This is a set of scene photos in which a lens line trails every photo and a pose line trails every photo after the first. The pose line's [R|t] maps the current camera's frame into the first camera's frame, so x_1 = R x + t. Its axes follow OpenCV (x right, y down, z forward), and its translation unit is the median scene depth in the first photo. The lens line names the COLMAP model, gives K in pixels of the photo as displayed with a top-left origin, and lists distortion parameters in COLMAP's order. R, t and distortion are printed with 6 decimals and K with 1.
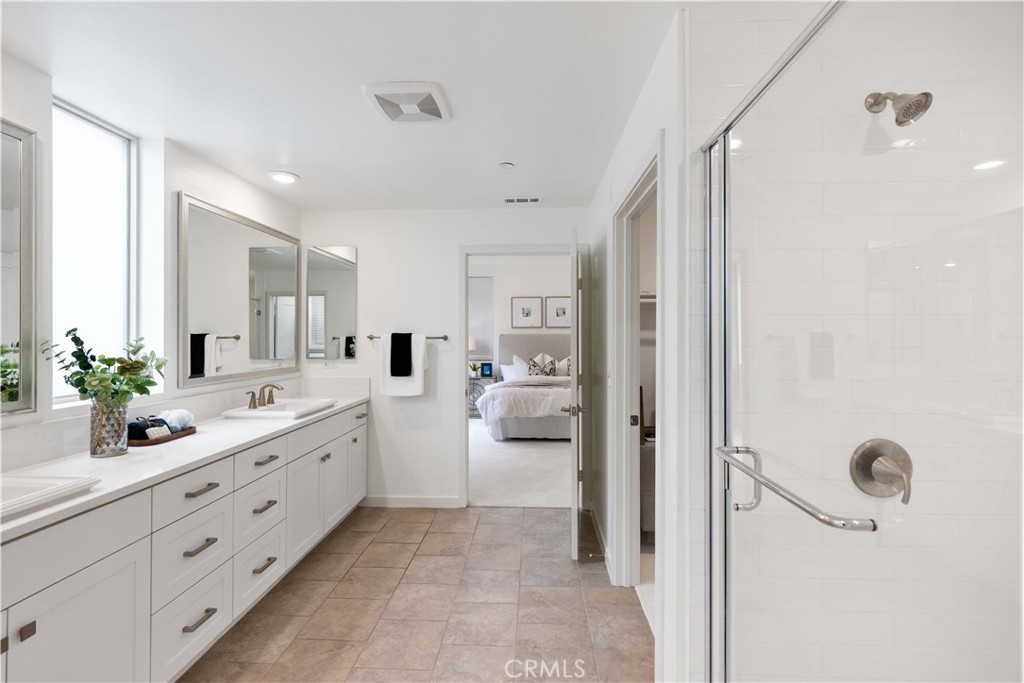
lens RADIAL K [[757.2, 0, 512.0], [0, 757.2, 341.5], [0, 0, 1]] dist [0.000111, 0.000072]
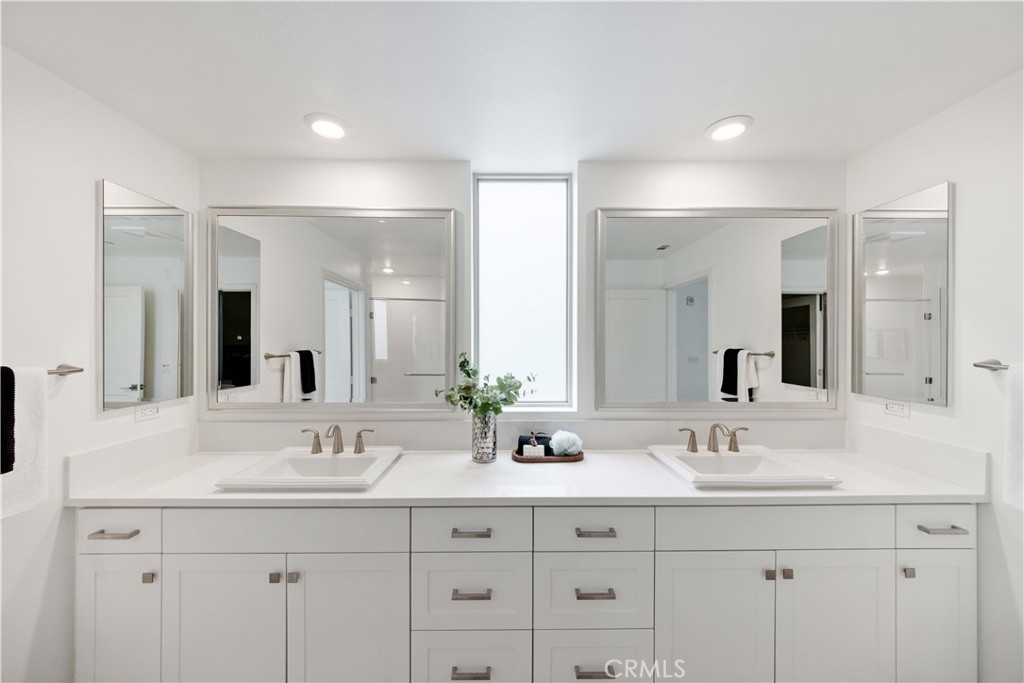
lens RADIAL K [[375.1, 0, 510.8], [0, 375.1, 360.1], [0, 0, 1]] dist [-0.001664, -0.000110]
pose [[0.044359, 0.003501, -0.999010, 0.027055], [-0.007761, 0.999965, 0.003160, -0.007540], [0.998985, 0.007613, 0.044385, 0.805971]]
